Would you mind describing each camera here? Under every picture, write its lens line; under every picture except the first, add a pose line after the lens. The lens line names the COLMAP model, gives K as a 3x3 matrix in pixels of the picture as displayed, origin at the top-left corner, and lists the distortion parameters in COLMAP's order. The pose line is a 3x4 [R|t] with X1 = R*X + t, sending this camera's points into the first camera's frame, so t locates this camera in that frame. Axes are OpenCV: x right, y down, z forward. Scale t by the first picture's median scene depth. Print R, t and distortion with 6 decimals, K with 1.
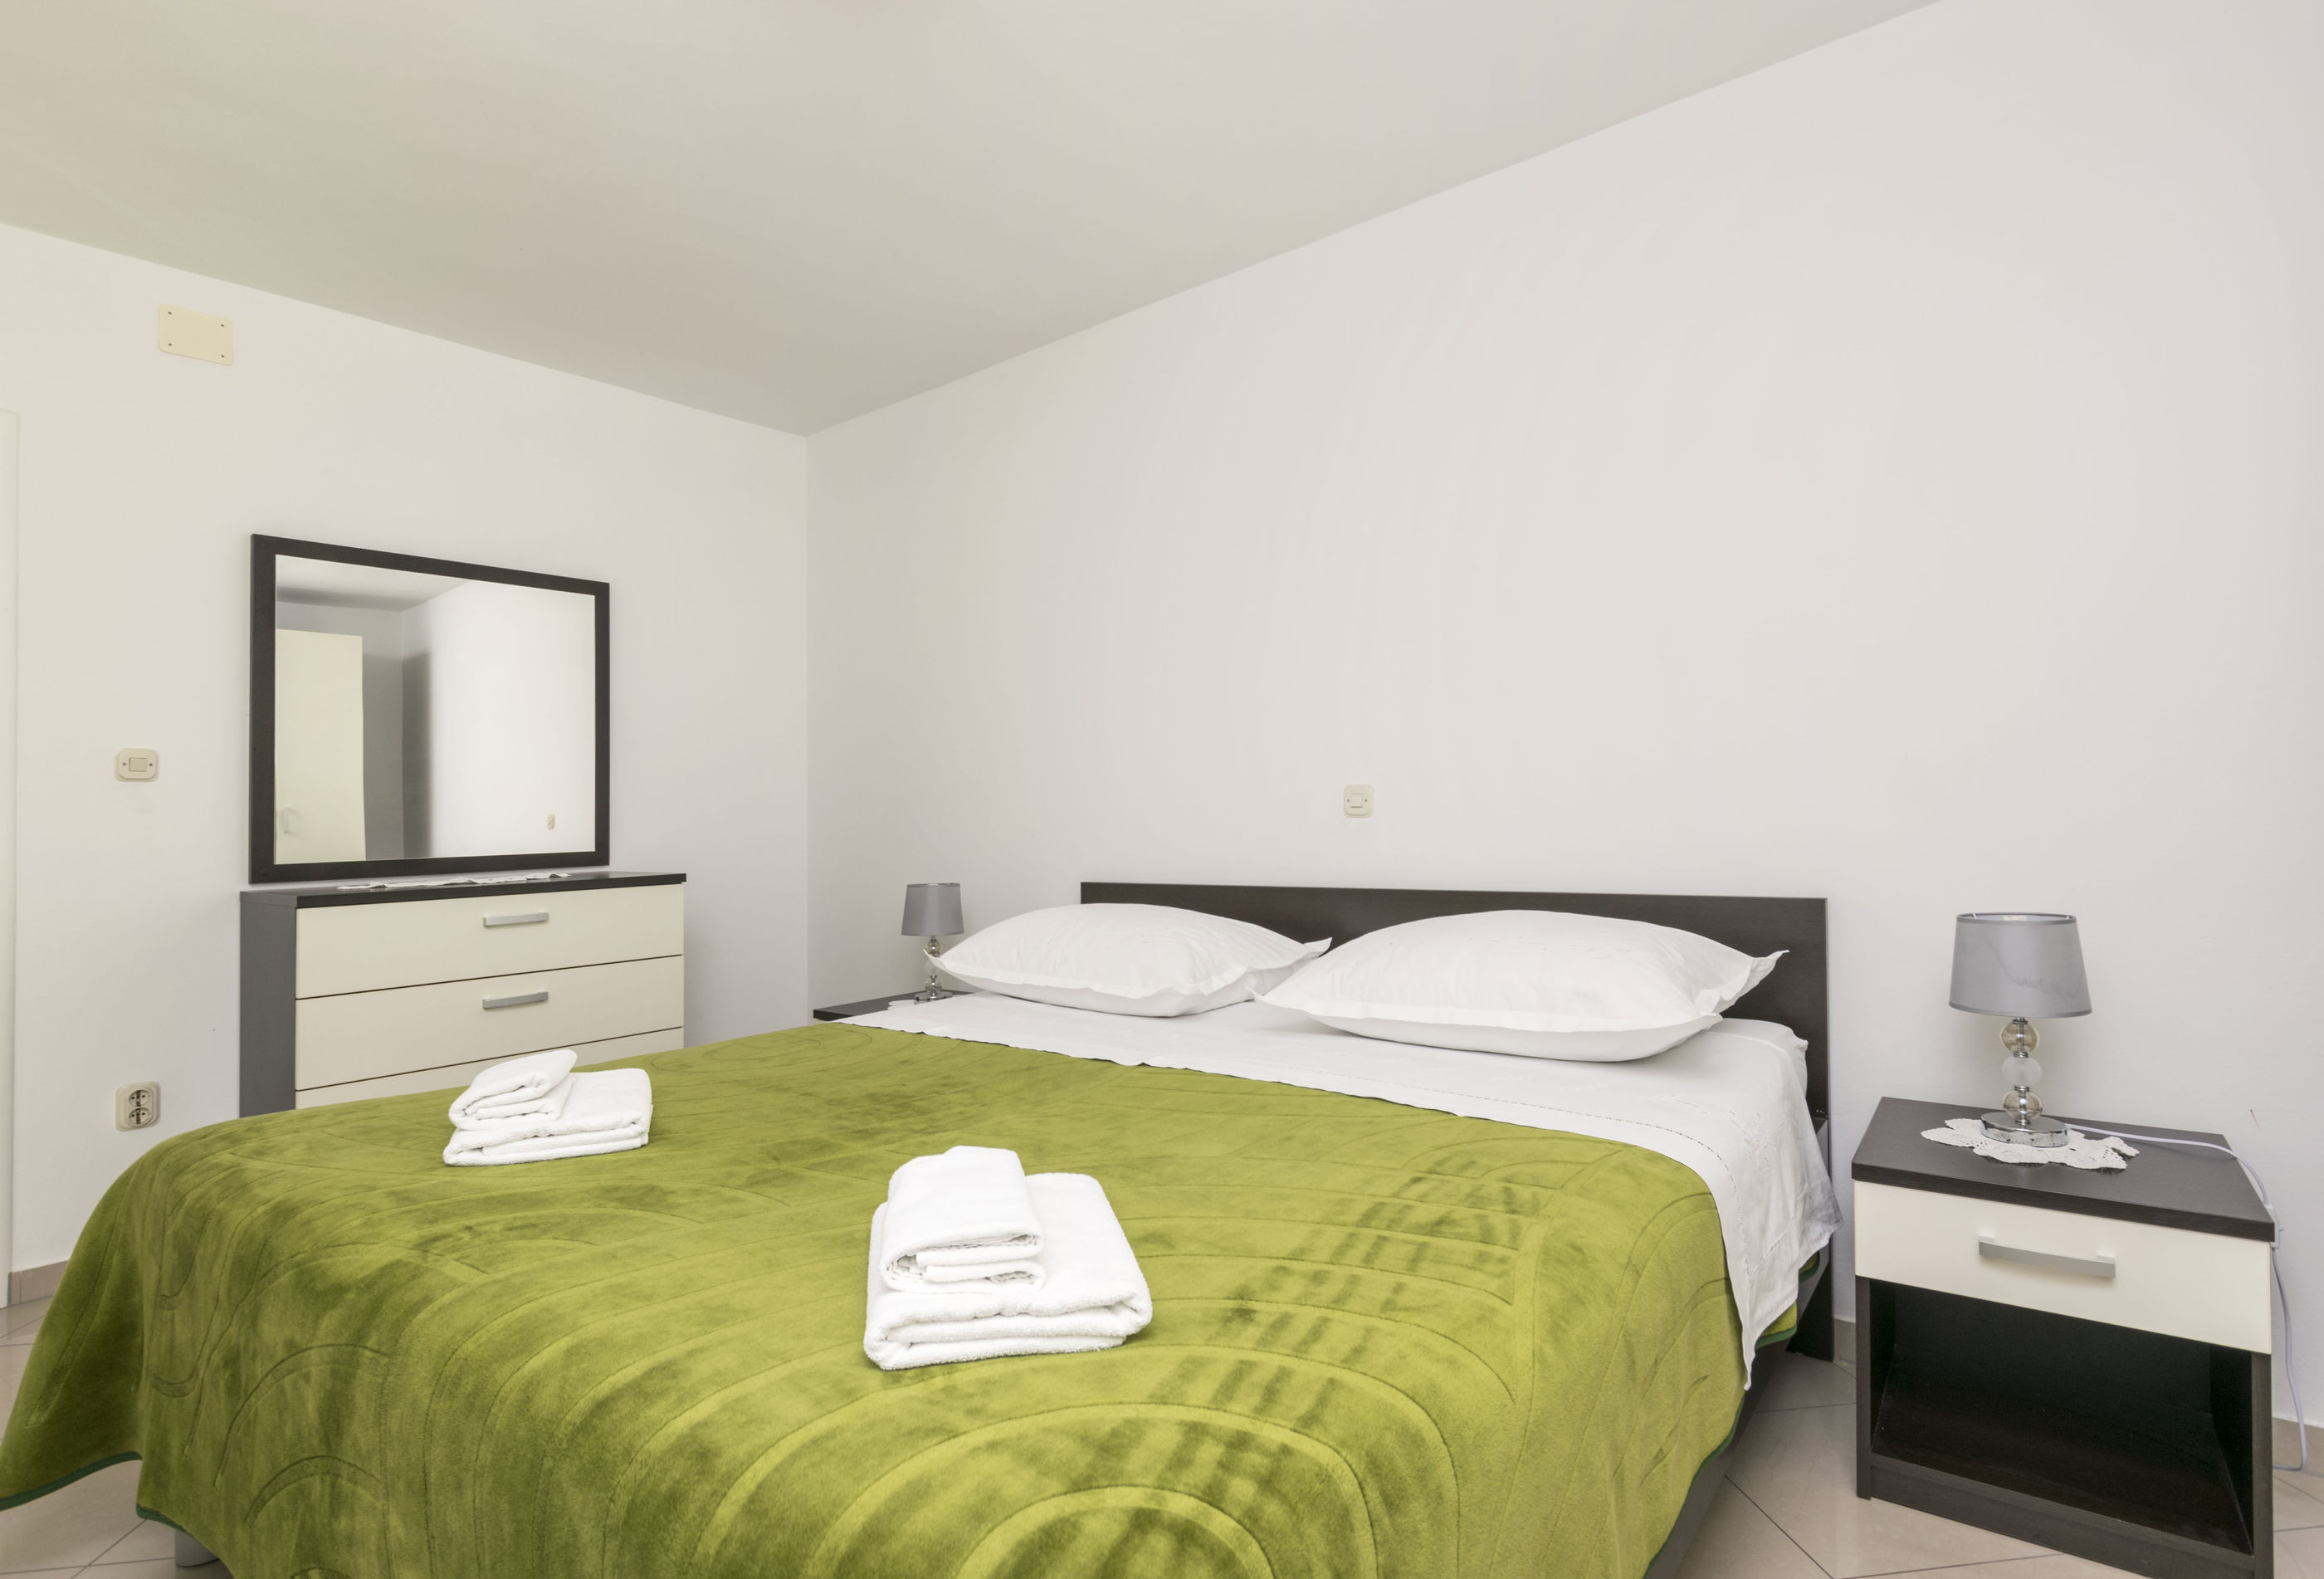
lens RADIAL K [[1124.8, 0, 1167.5], [0, 1124.8, 774.2], [0, 0, 1]] dist [0.001825, -0.000445]
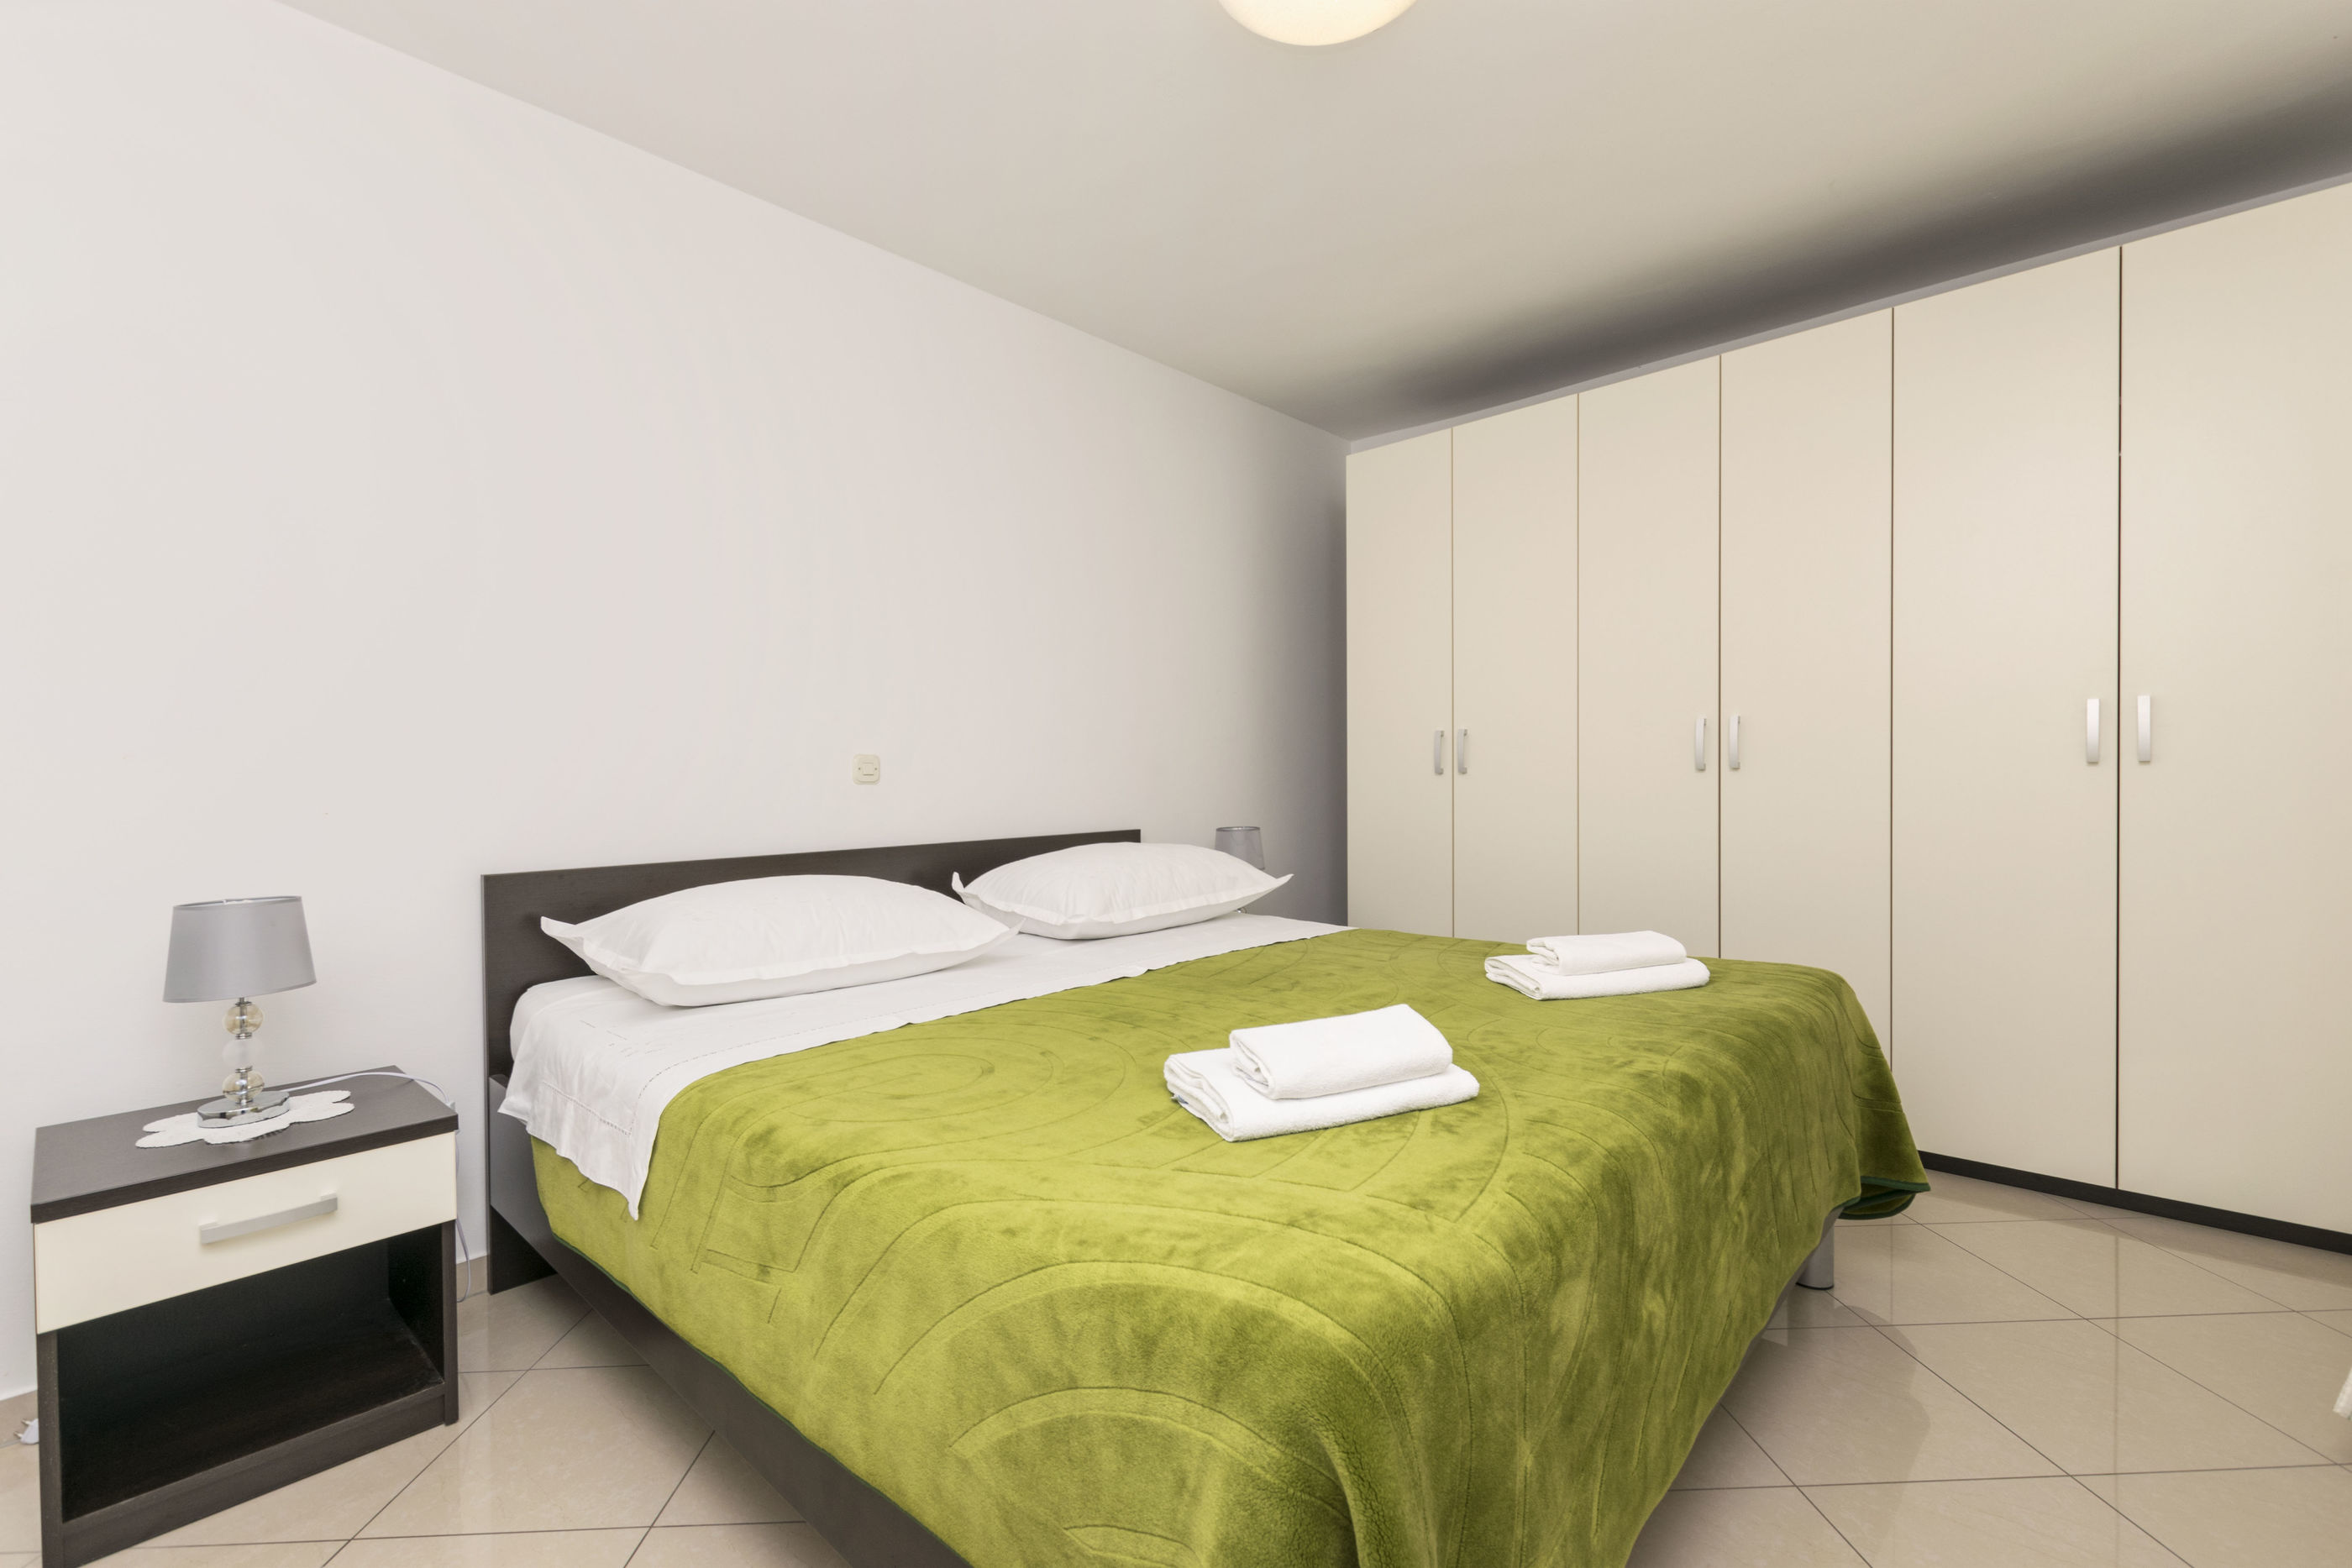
lens RADIAL K [[1032.5, 0, 1182.2], [0, 1032.5, 794.6], [0, 0, 1]] dist [-0.001809, -0.000512]
pose [[0.072765, 0.003395, 0.997343, -0.120050], [-0.029066, 0.999577, -0.001282, 0.006116], [-0.996926, -0.028896, 0.072832, 0.090033]]
